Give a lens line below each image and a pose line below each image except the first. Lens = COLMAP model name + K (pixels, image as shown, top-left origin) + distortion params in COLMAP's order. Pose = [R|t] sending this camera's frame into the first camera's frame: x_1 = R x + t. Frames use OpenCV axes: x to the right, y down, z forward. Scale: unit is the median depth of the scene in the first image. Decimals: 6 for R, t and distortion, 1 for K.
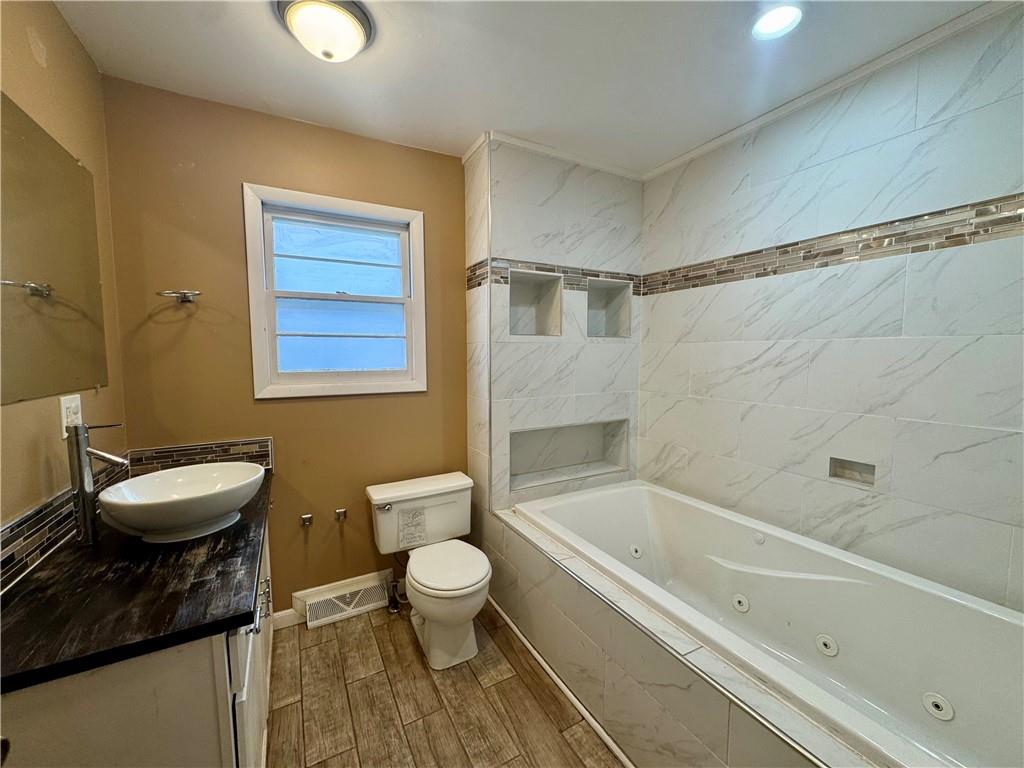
lens RADIAL K [[409.2, 0, 514.8], [0, 409.2, 384.3], [0, 0, 1]] dist [-0.001338, 0.000012]
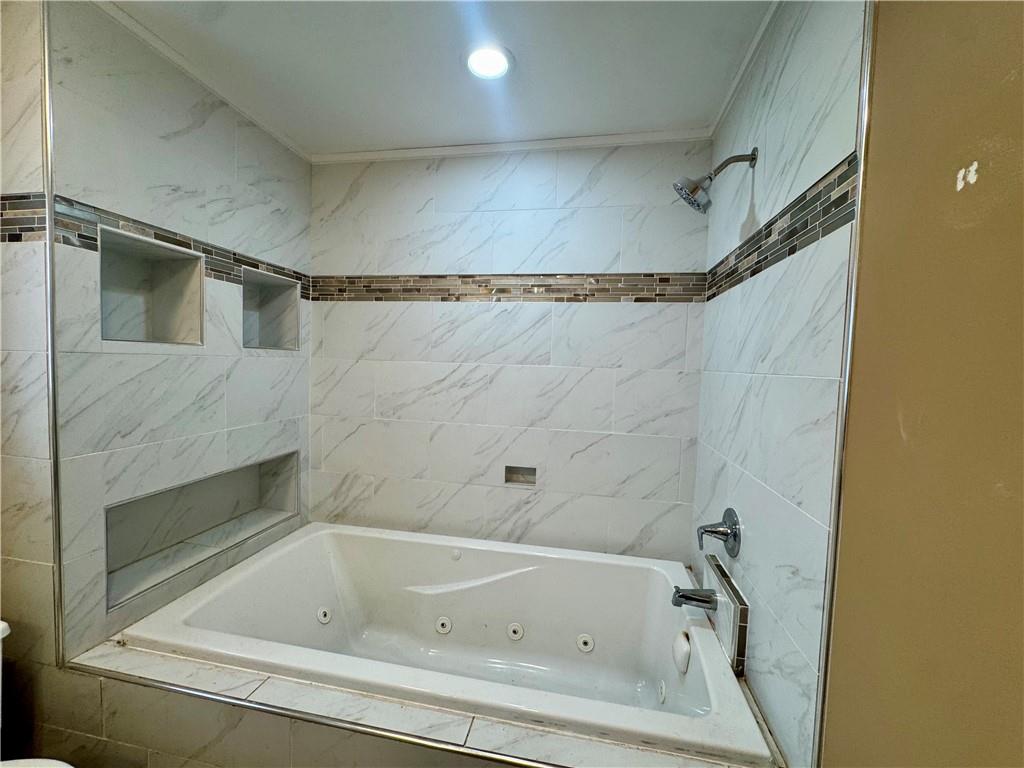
lens RADIAL K [[409.2, 0, 512.7], [0, 409.2, 385.8], [0, 0, 1]] dist [-0.001338, 0.000012]
pose [[0.640150, -0.019319, 0.768007, -0.085035], [0.025839, 0.999660, 0.003609, -0.044042], [-0.767815, 0.017535, 0.640431, 0.193121]]
